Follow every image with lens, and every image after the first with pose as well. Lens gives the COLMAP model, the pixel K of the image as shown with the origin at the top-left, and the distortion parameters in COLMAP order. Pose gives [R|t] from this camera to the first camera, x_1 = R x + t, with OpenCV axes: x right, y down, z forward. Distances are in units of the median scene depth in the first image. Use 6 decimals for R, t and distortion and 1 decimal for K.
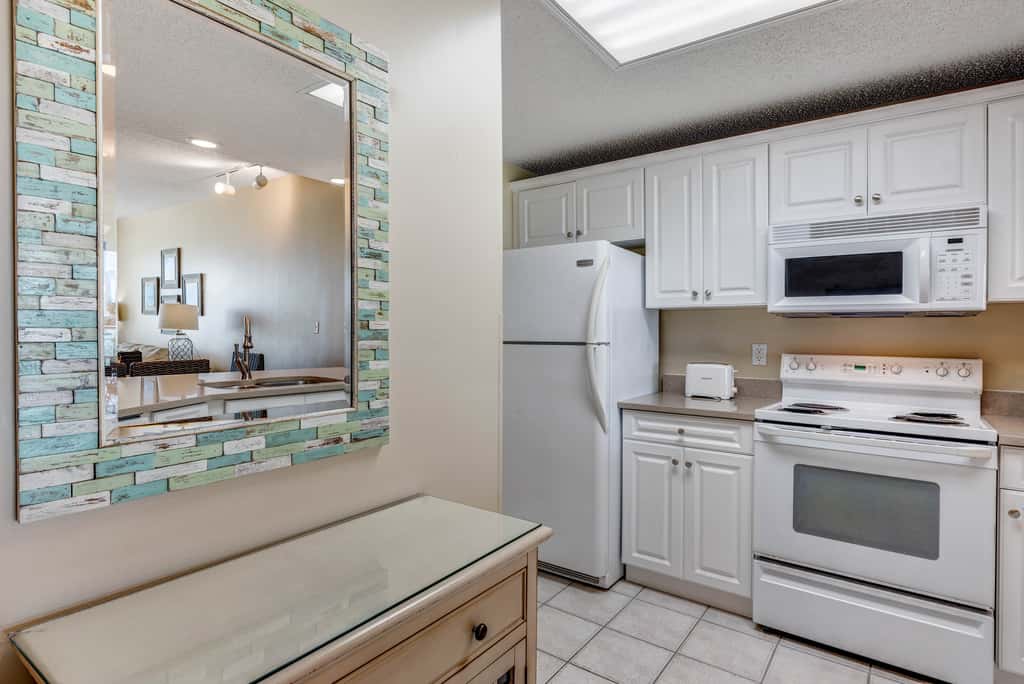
lens RADIAL K [[533.9, 0, 497.1], [0, 533.9, 336.8], [0, 0, 1]] dist [-0.000154, -0.004497]
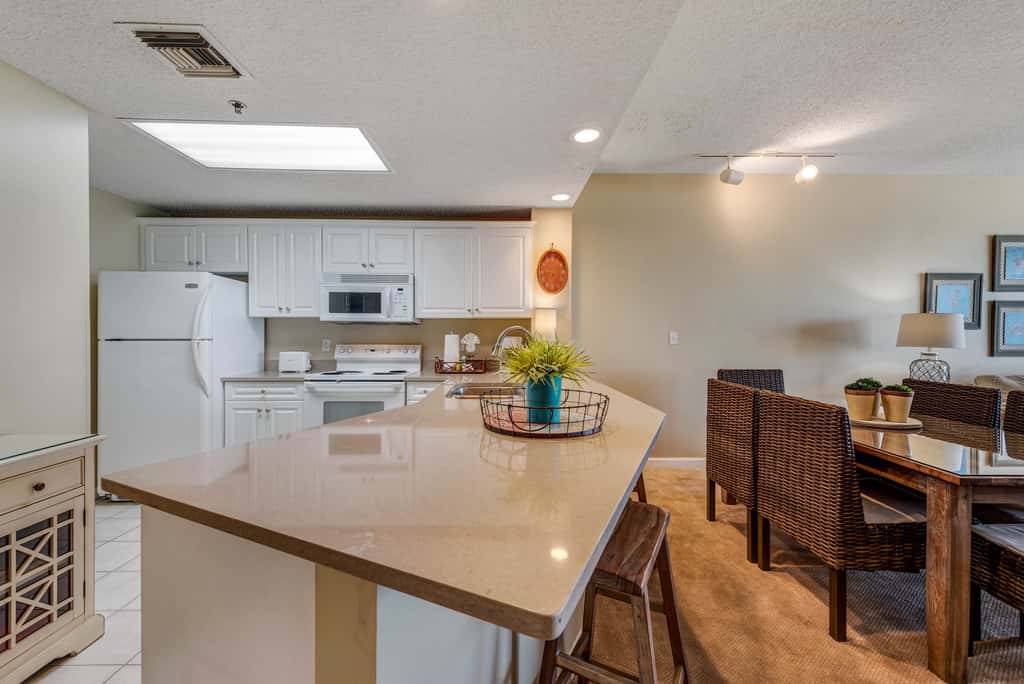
lens RADIAL K [[408.3, 0, 506.4], [0, 408.3, 335.1], [0, 0, 1]] dist [0.012546, -0.002167]
pose [[0.780881, -0.003930, 0.624668, 0.145709], [0.007285, 0.999970, -0.002815, 0.010590], [-0.624637, 0.006749, 0.780886, -0.501206]]
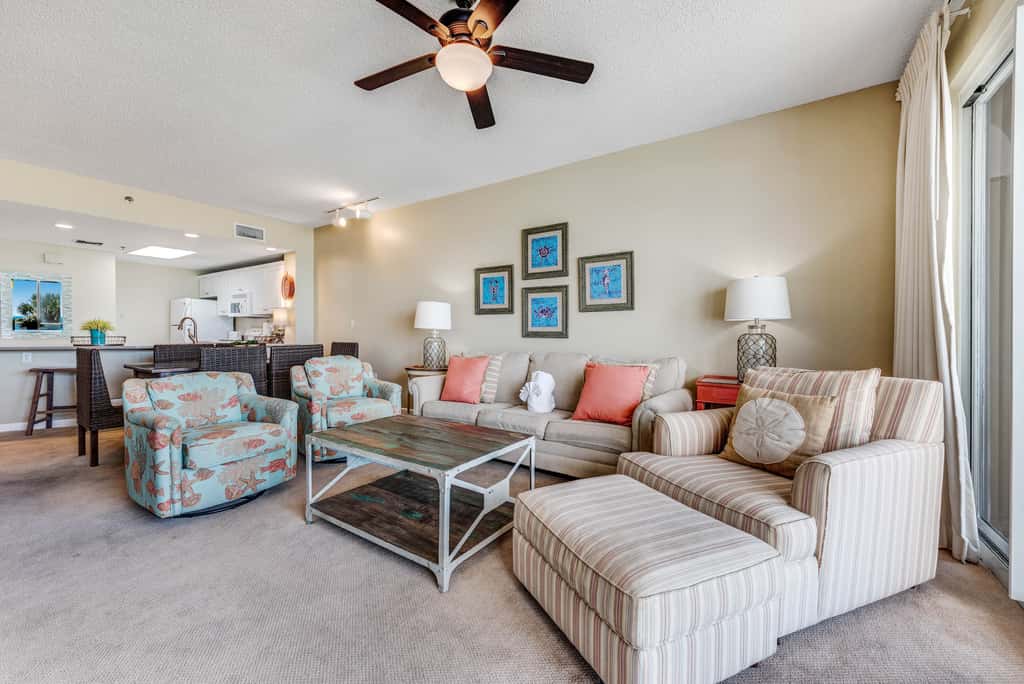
lens RADIAL K [[408.3, 0, 522.5], [0, 408.3, 341.3], [0, 0, 1]] dist [0.012546, -0.002167]
pose [[0.997408, -0.006522, 0.071660, 2.657653], [0.005214, 0.999817, 0.018420, 0.096672], [-0.071767, -0.017999, 0.997259, -2.362626]]
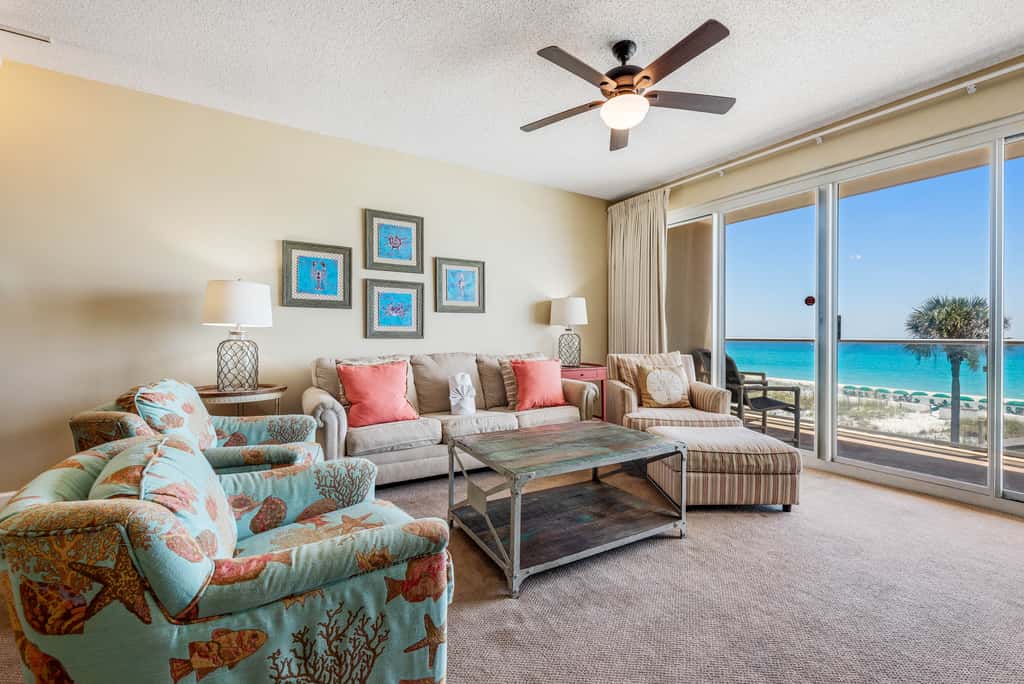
lens RADIAL K [[416.2, 0, 508.4], [0, 416.2, 337.9], [0, 0, 1]] dist [0.002877, -0.002020]
pose [[0.371516, -0.014733, 0.928310, 1.477873], [-0.001550, 0.999863, 0.016489, 0.085113], [-0.928425, -0.007565, 0.371442, -1.560290]]
